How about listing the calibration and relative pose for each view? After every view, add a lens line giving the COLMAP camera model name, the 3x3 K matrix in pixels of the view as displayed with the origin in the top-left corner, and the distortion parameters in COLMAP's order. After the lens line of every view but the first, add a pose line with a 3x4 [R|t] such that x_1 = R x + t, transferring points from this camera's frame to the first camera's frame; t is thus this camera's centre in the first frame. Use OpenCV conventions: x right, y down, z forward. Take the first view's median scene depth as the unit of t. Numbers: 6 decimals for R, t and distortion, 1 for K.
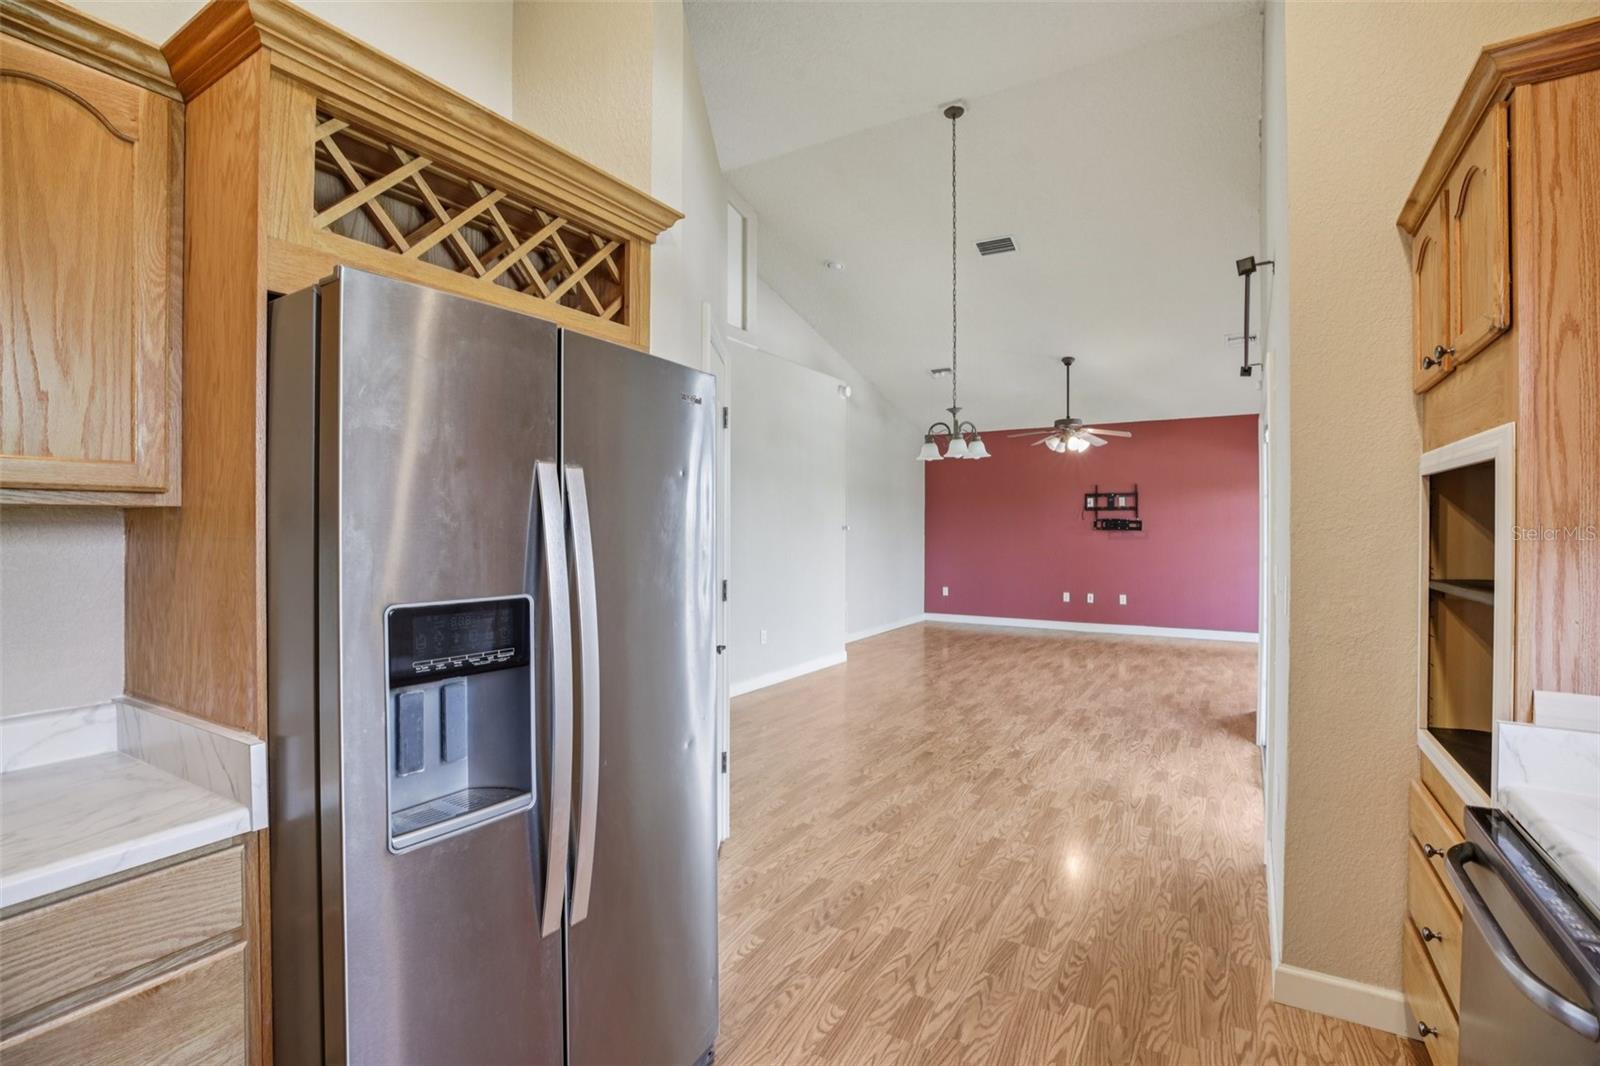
lens RADIAL K [[734.0, 0, 801.7], [0, 734.0, 529.3], [0, 0, 1]] dist [-0.005360, 0.001013]
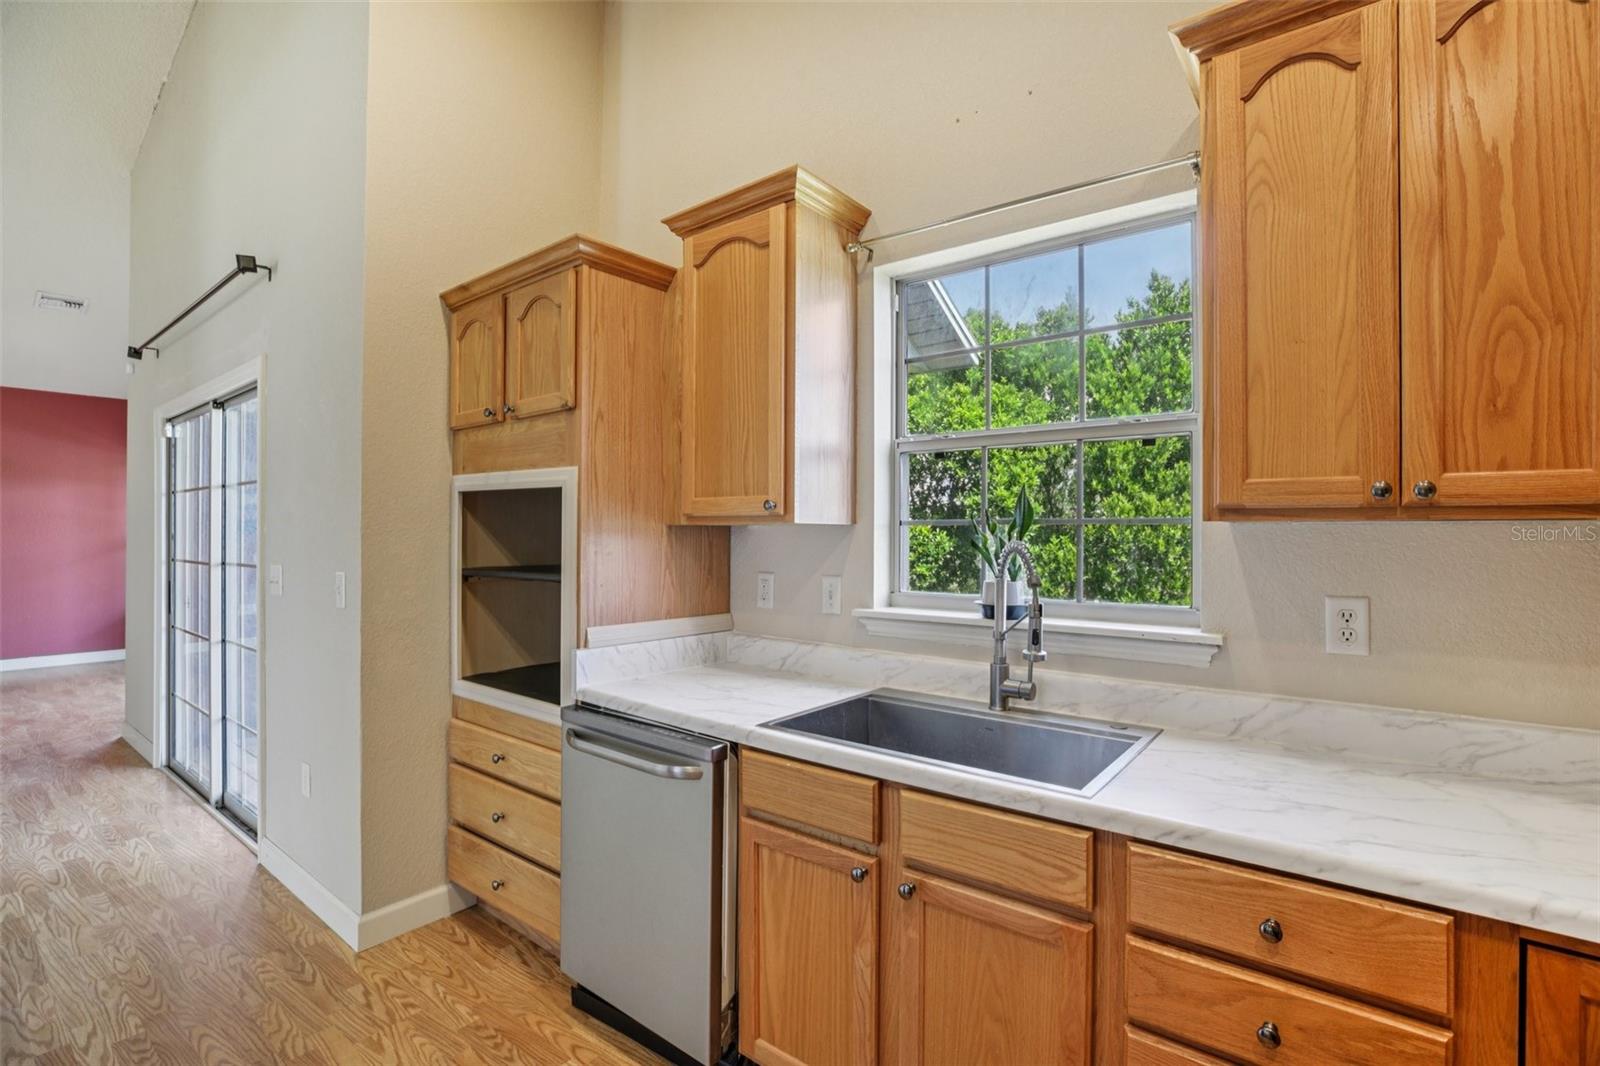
lens RADIAL K [[734.0, 0, 803.2], [0, 734.0, 535.0], [0, 0, 1]] dist [-0.005360, 0.001013]
pose [[0.128724, 0.002544, 0.991677, -0.369121], [-0.005590, 0.999983, -0.001839, 0.004544], [-0.991665, -0.005307, 0.128736, 0.178714]]
